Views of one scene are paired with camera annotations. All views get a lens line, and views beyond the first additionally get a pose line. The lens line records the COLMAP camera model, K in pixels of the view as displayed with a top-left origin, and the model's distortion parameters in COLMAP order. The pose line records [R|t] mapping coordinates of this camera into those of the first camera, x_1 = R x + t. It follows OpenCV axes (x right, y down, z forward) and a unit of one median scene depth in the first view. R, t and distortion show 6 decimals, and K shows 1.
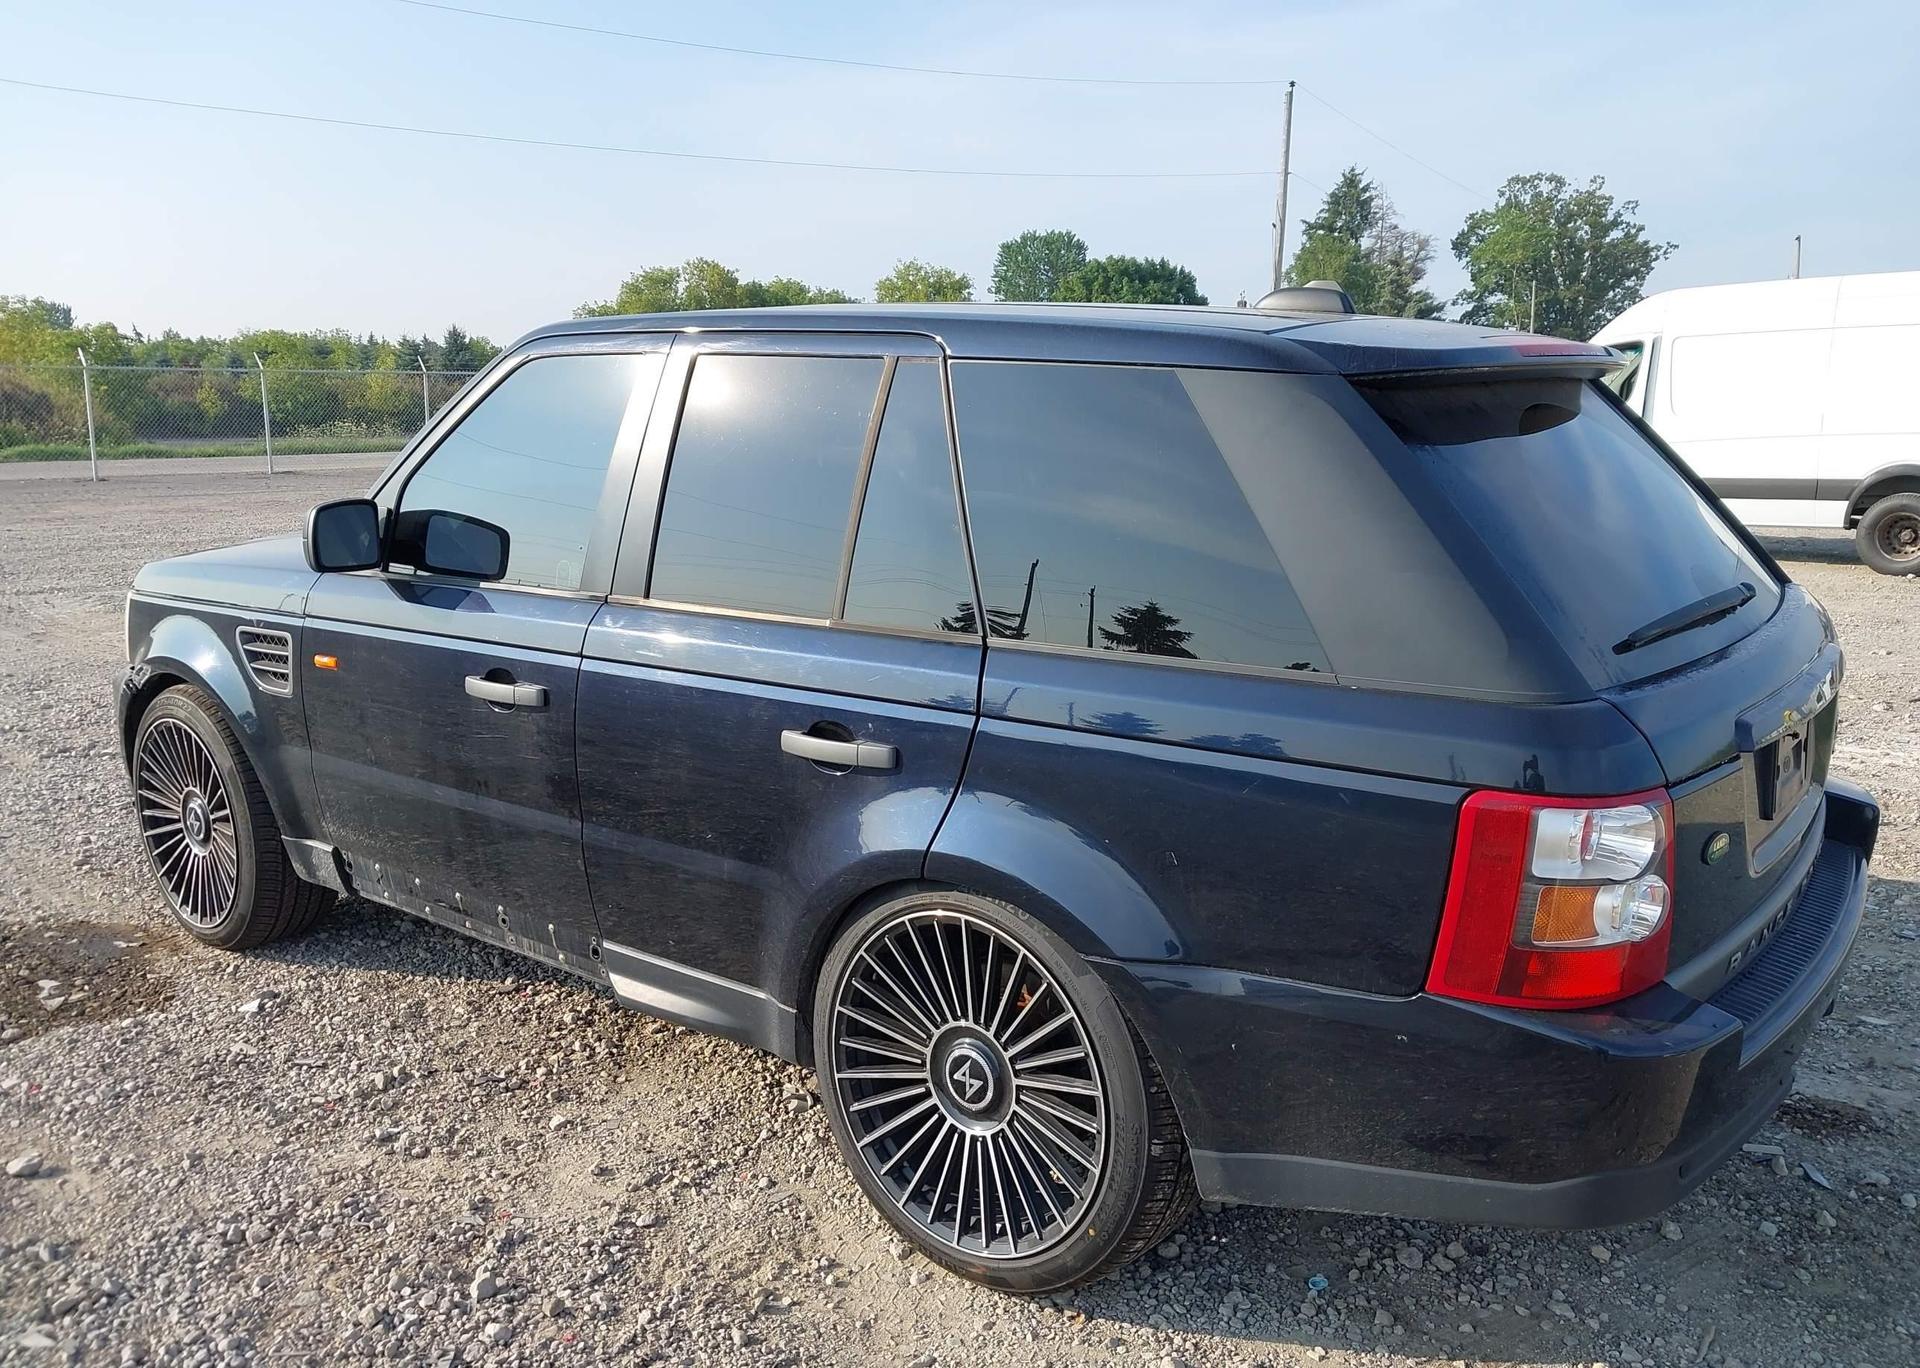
lens RADIAL K [[1562.6, 0, 944.4], [0, 1562.6, 686.4], [0, 0, 1]] dist [0.007100, -0.005289]
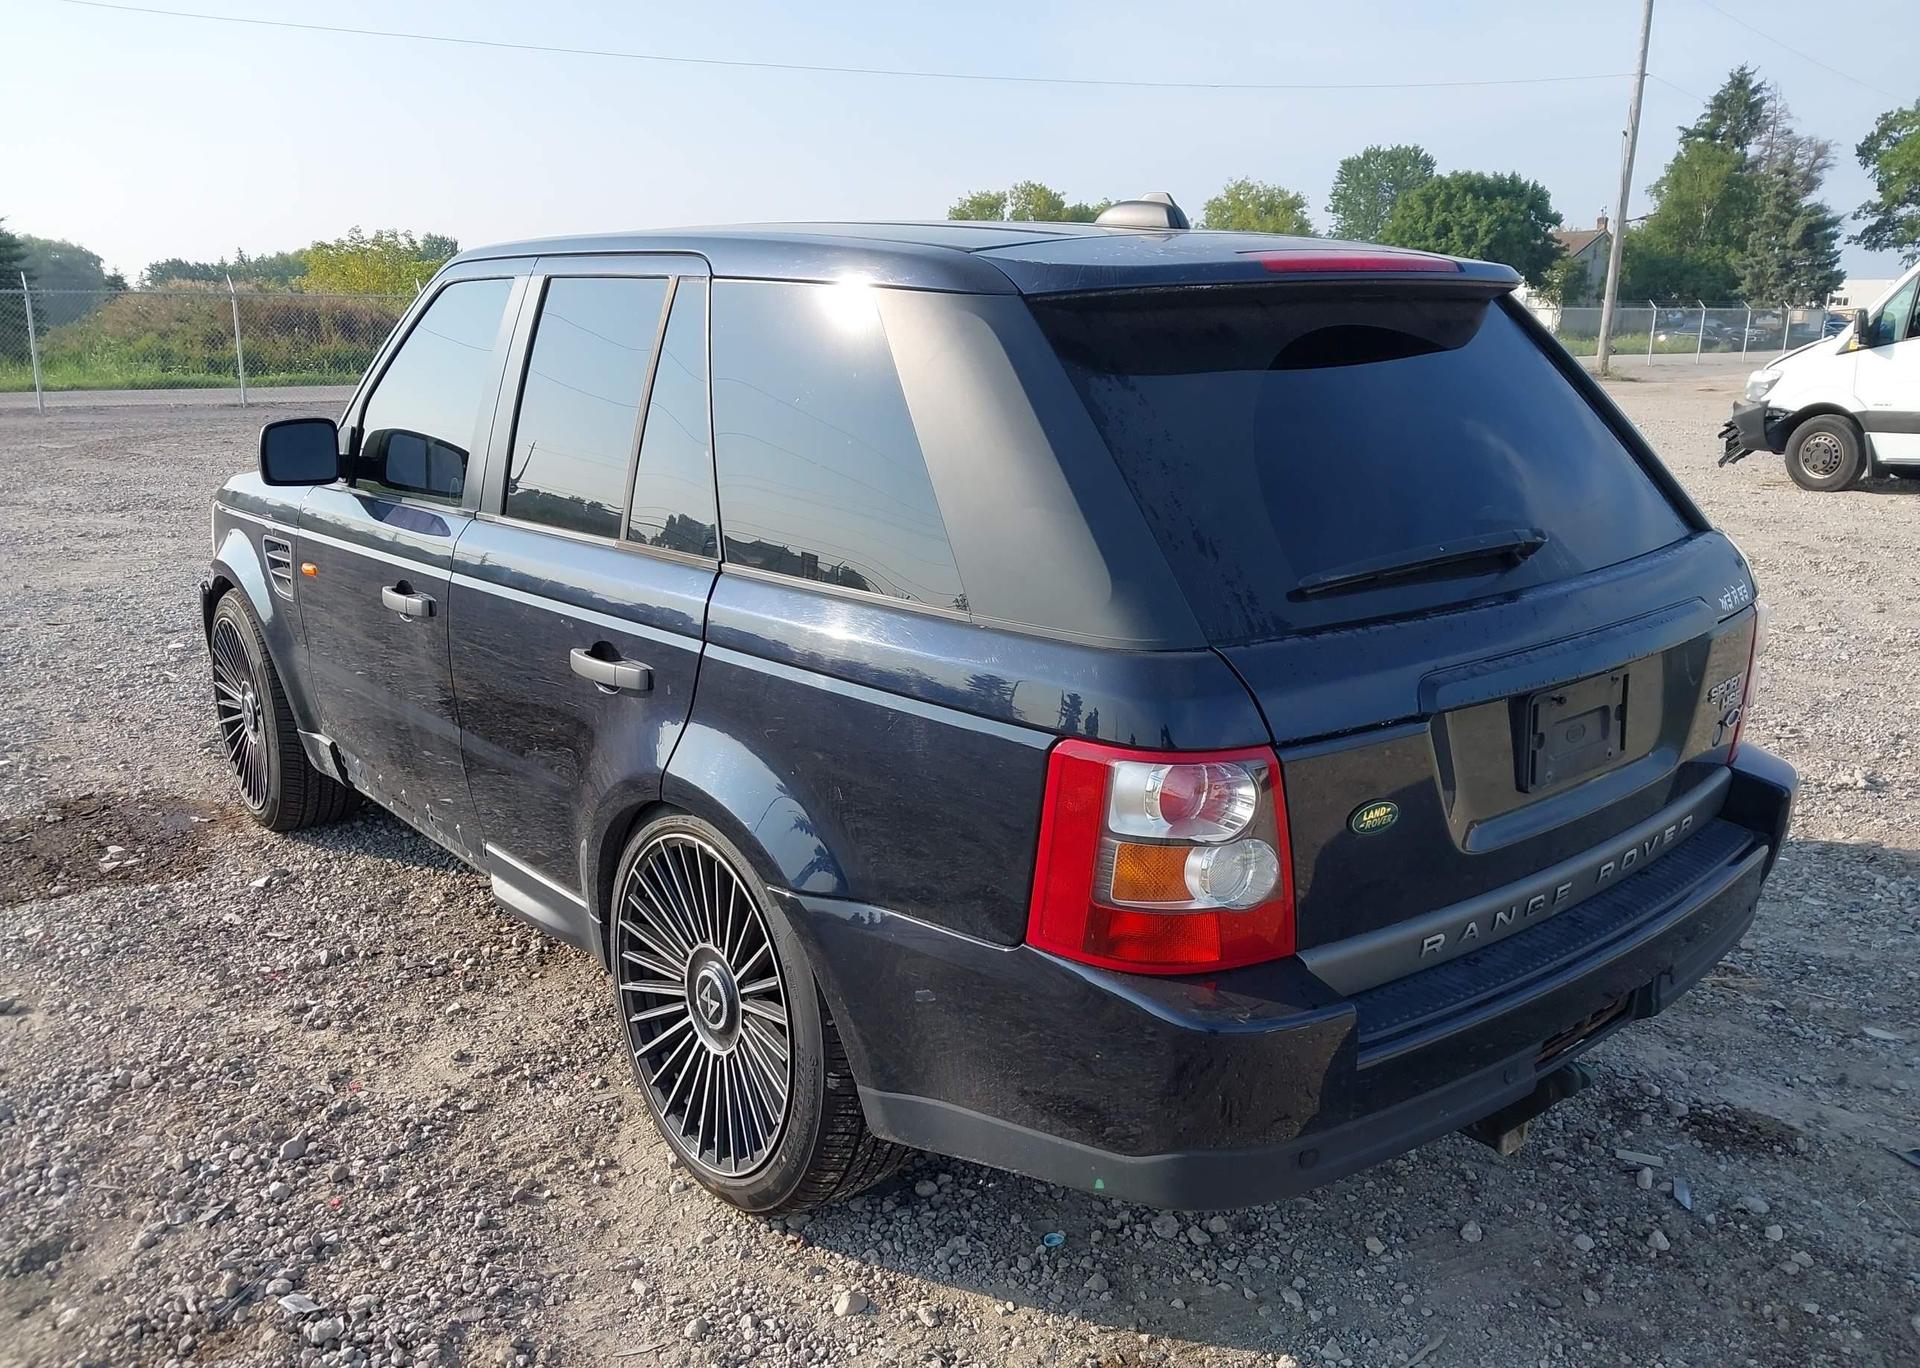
lens RADIAL K [[1562.6, 0, 943.9], [0, 1562.6, 695.3], [0, 0, 1]] dist [0.007100, -0.005289]
pose [[0.976348, 0.049147, -0.210543, 0.325615], [-0.038502, 0.997779, 0.054363, -0.005655], [0.212747, -0.044971, 0.976072, 0.046522]]
